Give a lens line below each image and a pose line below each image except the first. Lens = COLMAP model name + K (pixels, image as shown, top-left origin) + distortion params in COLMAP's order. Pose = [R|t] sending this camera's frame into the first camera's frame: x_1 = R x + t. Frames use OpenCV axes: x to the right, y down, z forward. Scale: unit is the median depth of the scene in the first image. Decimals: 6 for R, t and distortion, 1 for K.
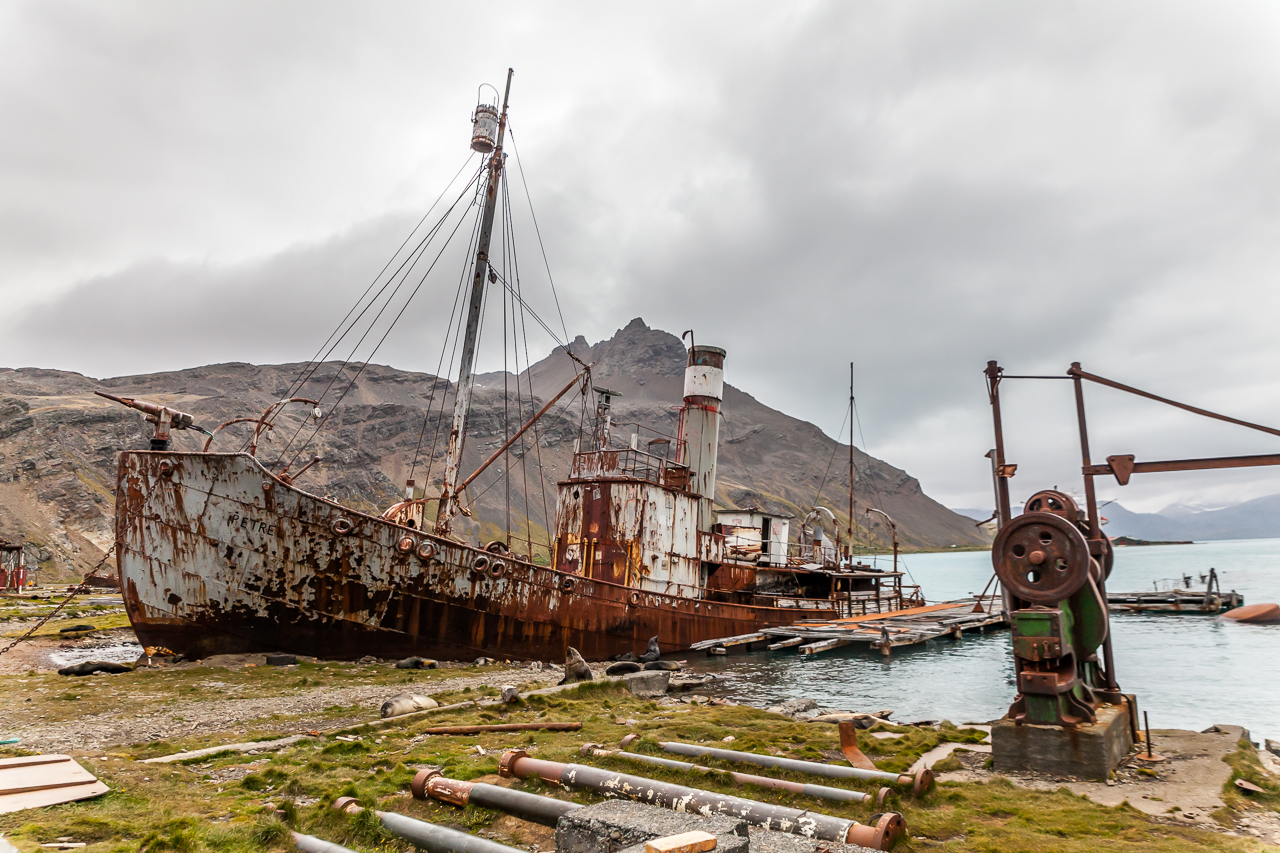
lens RADIAL K [[865.7, 0, 646.9], [0, 865.7, 425.4], [0, 0, 1]] dist [-0.010859, -0.014751]
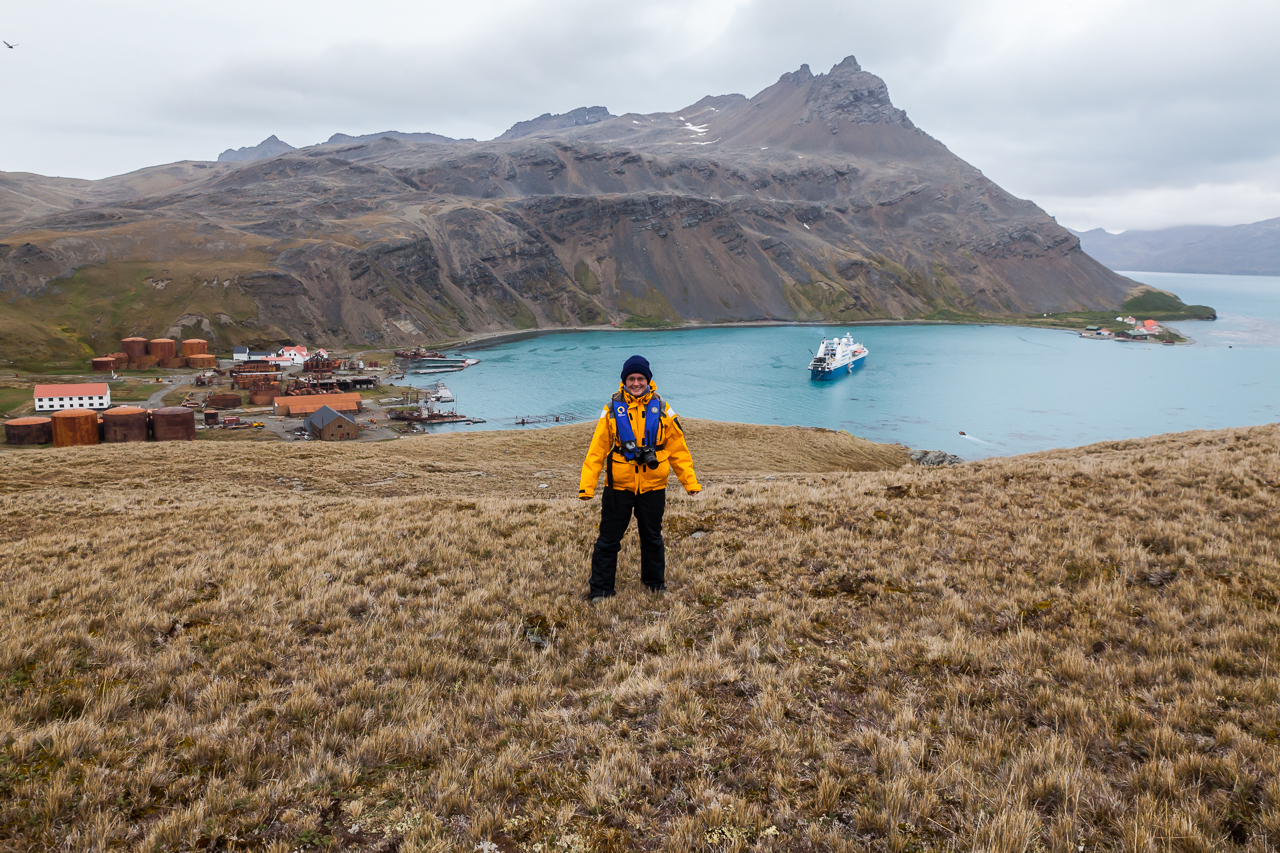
lens RADIAL K [[913.5, 0, 638.6], [0, 913.5, 421.8], [0, 0, 1]] dist [-0.025732, 0.016176]
pose [[0.945386, 0.116885, -0.304275, 0.246934], [-0.006955, 0.940514, 0.339683, -0.151077], [0.325879, -0.319016, 0.889962, -0.349537]]
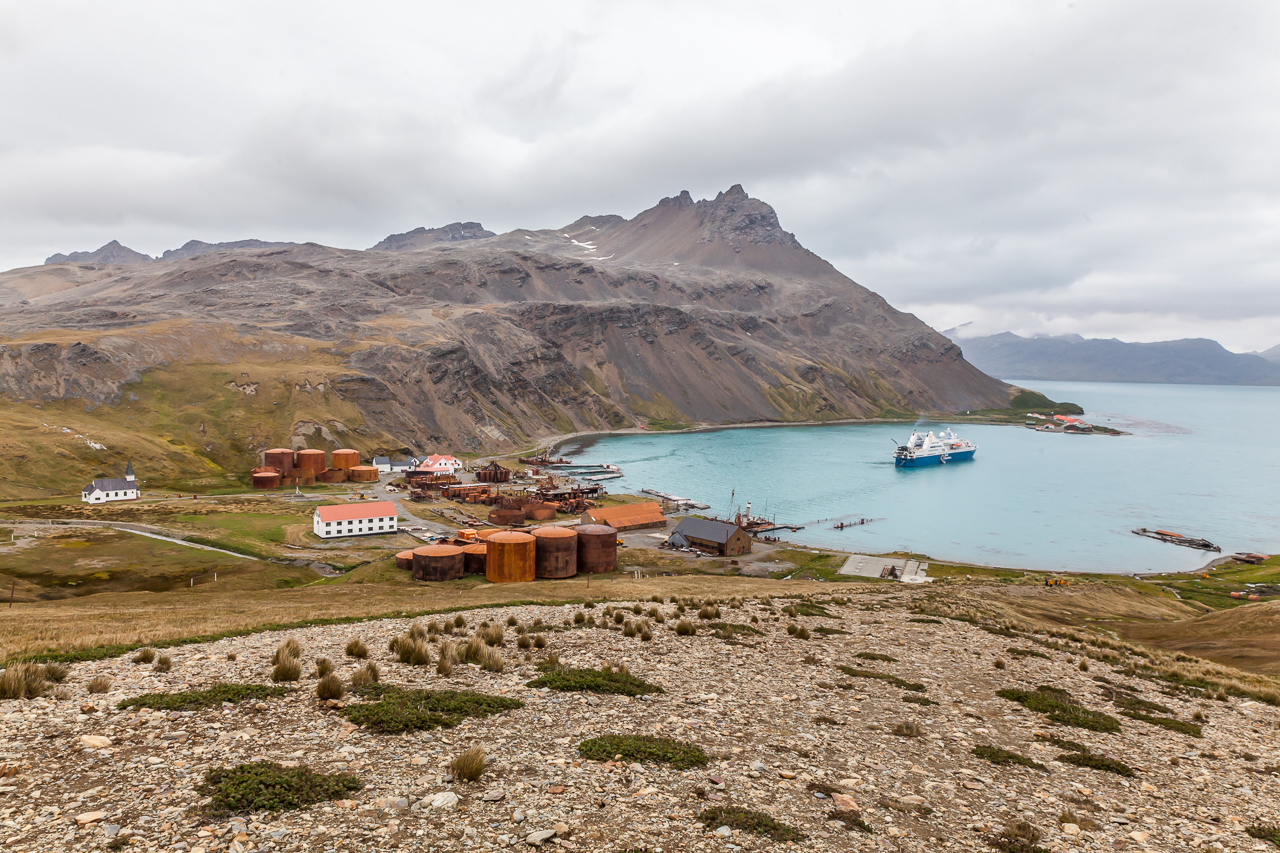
lens RADIAL K [[865.7, 0, 647.2], [0, 865.7, 425.7], [0, 0, 1]] dist [-0.010859, -0.014751]
pose [[0.993844, 0.064407, -0.090149, -0.010635], [-0.042379, 0.972785, 0.227803, -0.130447], [0.102367, -0.222580, 0.969525, -0.358262]]
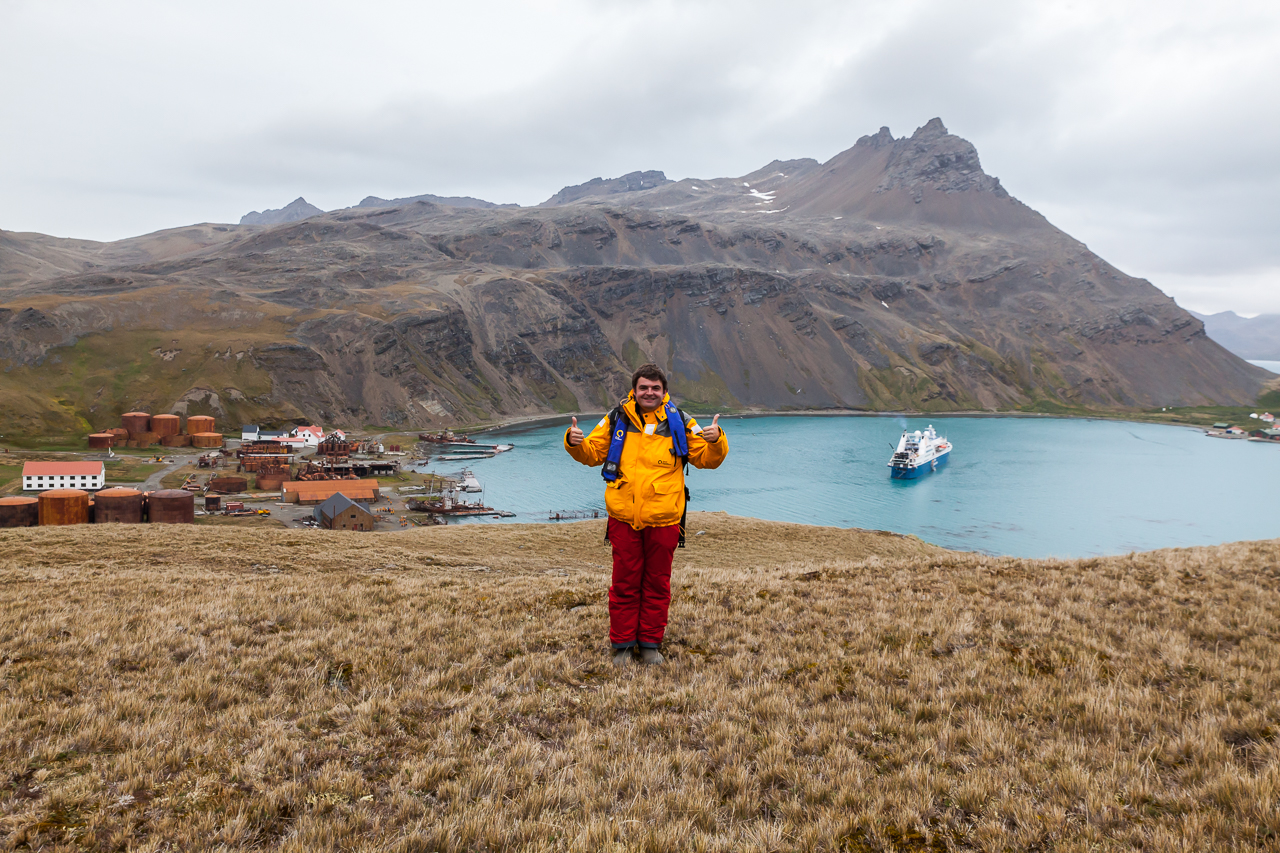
lens RADIAL K [[1033.8, 0, 637.0], [0, 1033.8, 420.4], [0, 0, 1]] dist [-0.010039, 0.021886]
pose [[0.924489, 0.107483, -0.365742, 0.249114], [-0.014361, 0.968567, 0.248340, -0.151276], [0.380937, -0.224335, 0.896973, -0.350128]]
